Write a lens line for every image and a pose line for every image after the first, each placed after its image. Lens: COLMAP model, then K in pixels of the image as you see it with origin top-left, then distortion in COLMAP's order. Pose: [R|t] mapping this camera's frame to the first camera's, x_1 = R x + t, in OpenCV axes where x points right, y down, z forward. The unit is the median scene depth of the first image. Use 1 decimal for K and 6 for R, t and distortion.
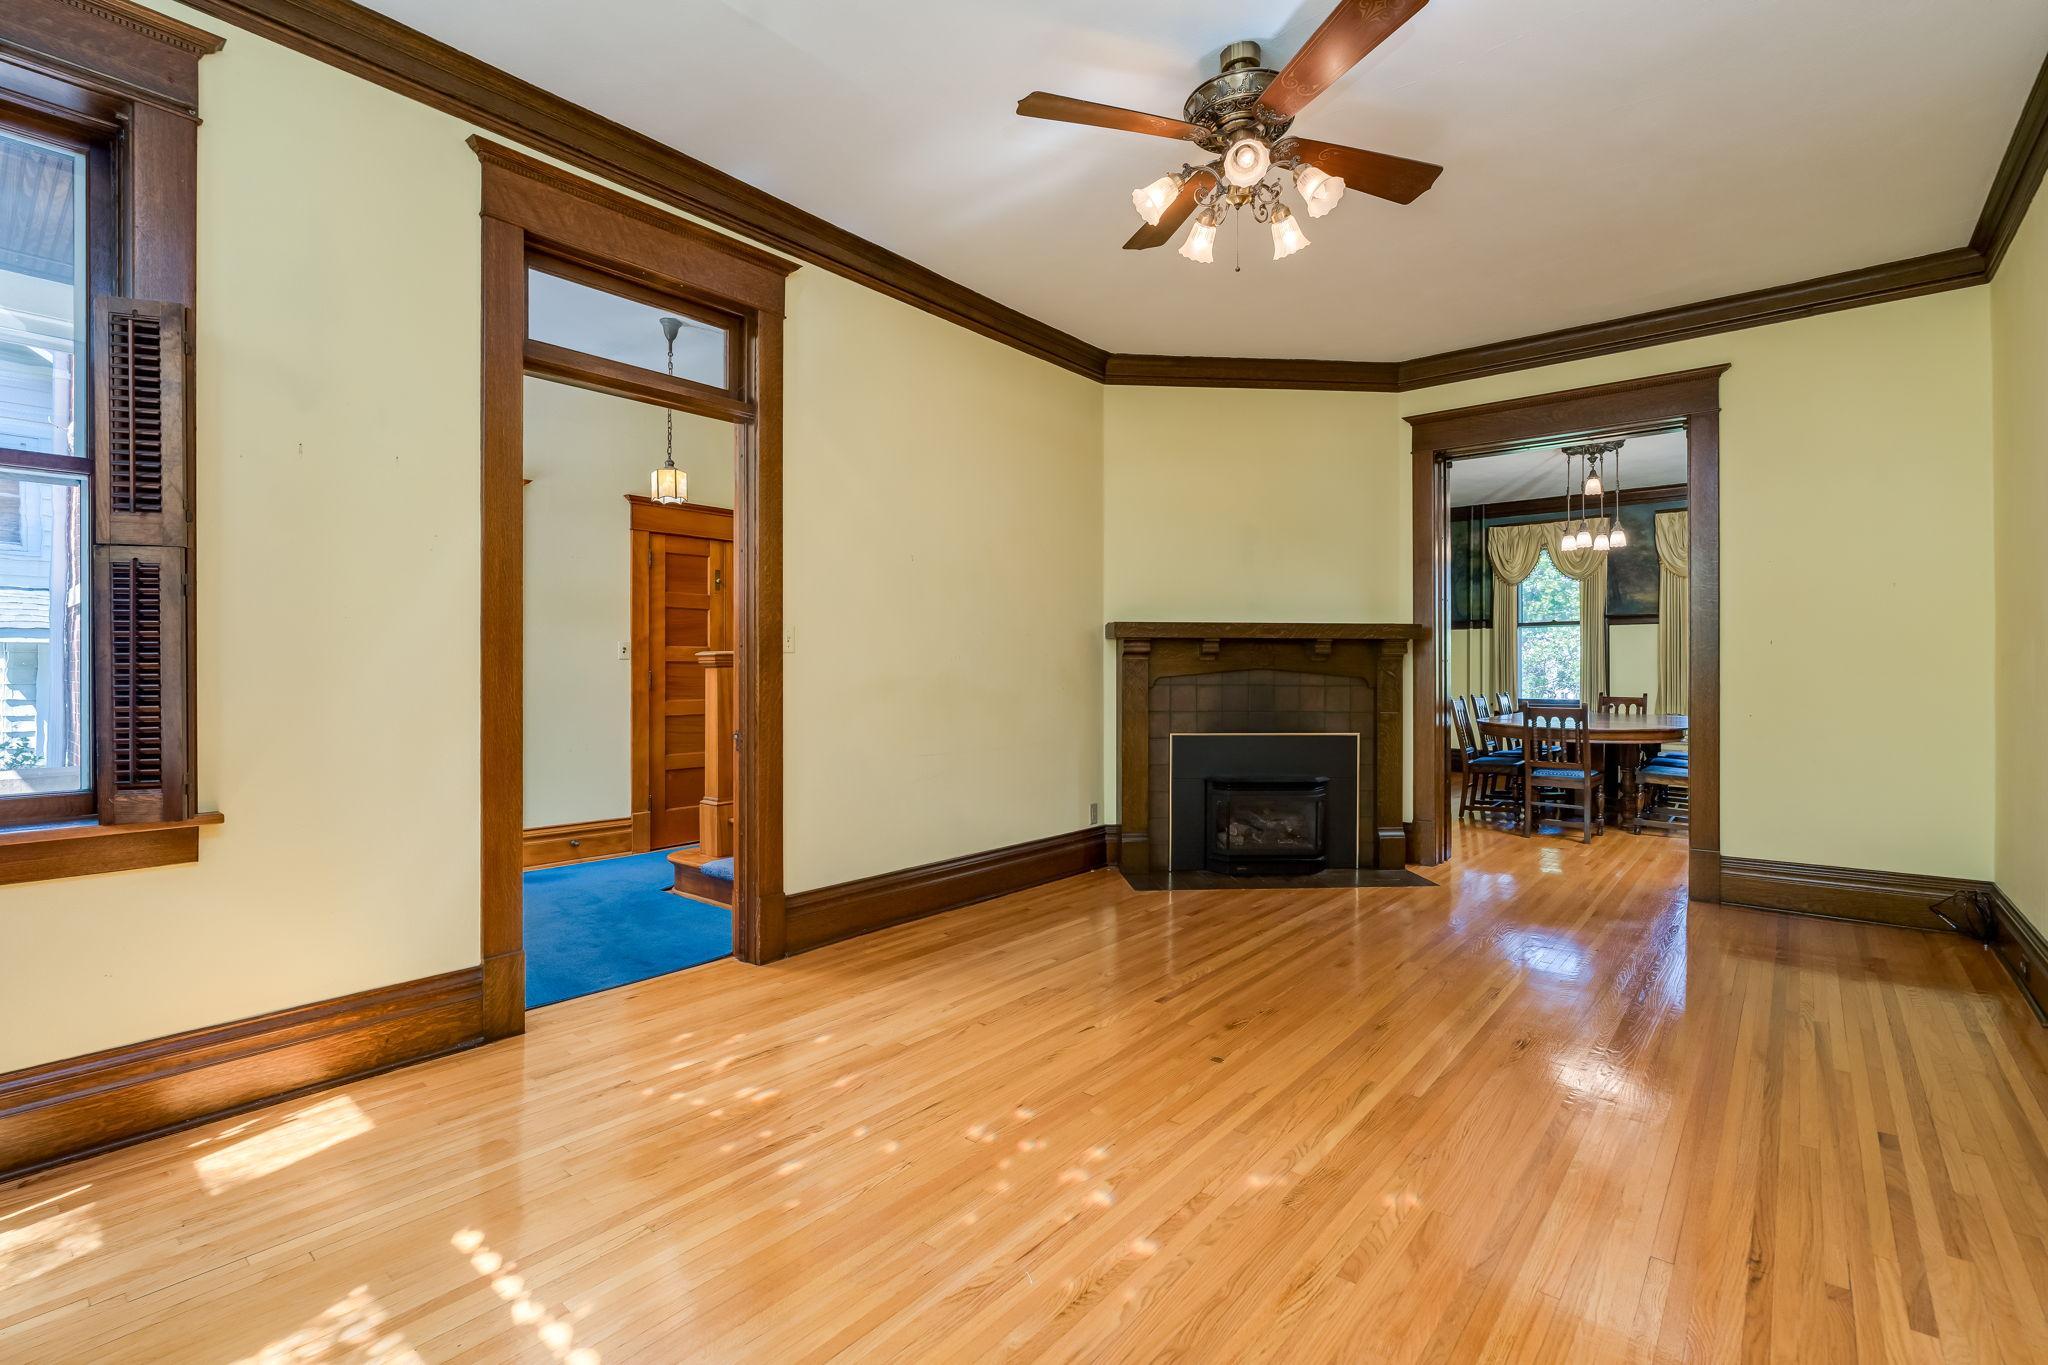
lens RADIAL K [[925.4, 0, 1016.7], [0, 925.4, 672.7], [0, 0, 1]] dist [0.000614, 0.000185]
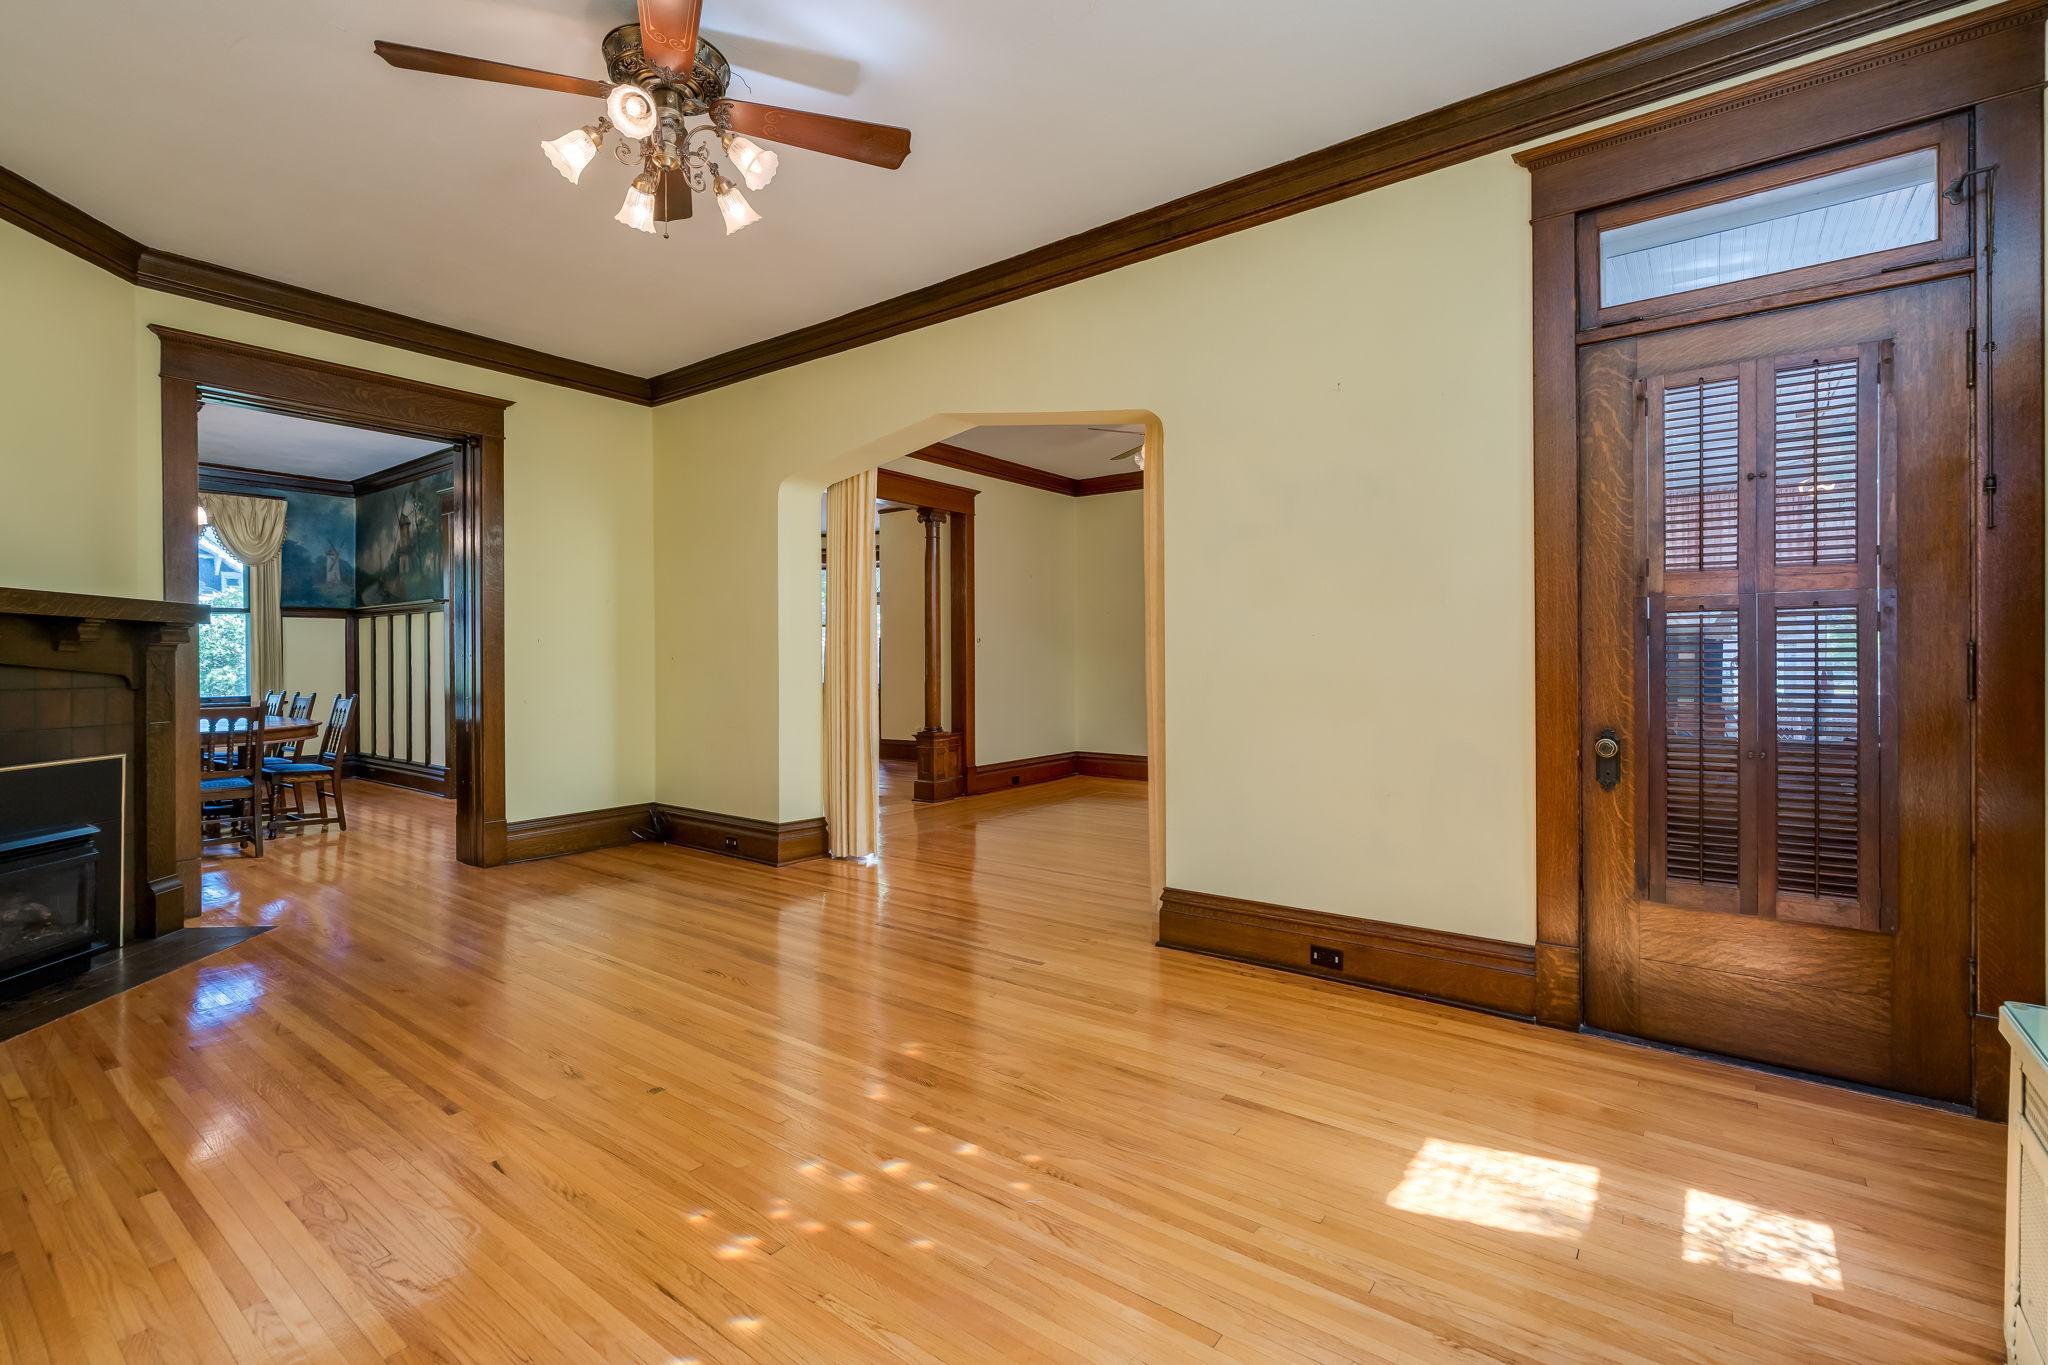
lens RADIAL K [[925.4, 0, 1018.1], [0, 925.4, 670.9], [0, 0, 1]] dist [0.000614, 0.000185]
pose [[-0.048685, -0.011106, 0.998752, -0.387514], [0.005017, 0.999923, 0.011363, -0.002907], [-0.998802, 0.005564, -0.048626, 0.373947]]
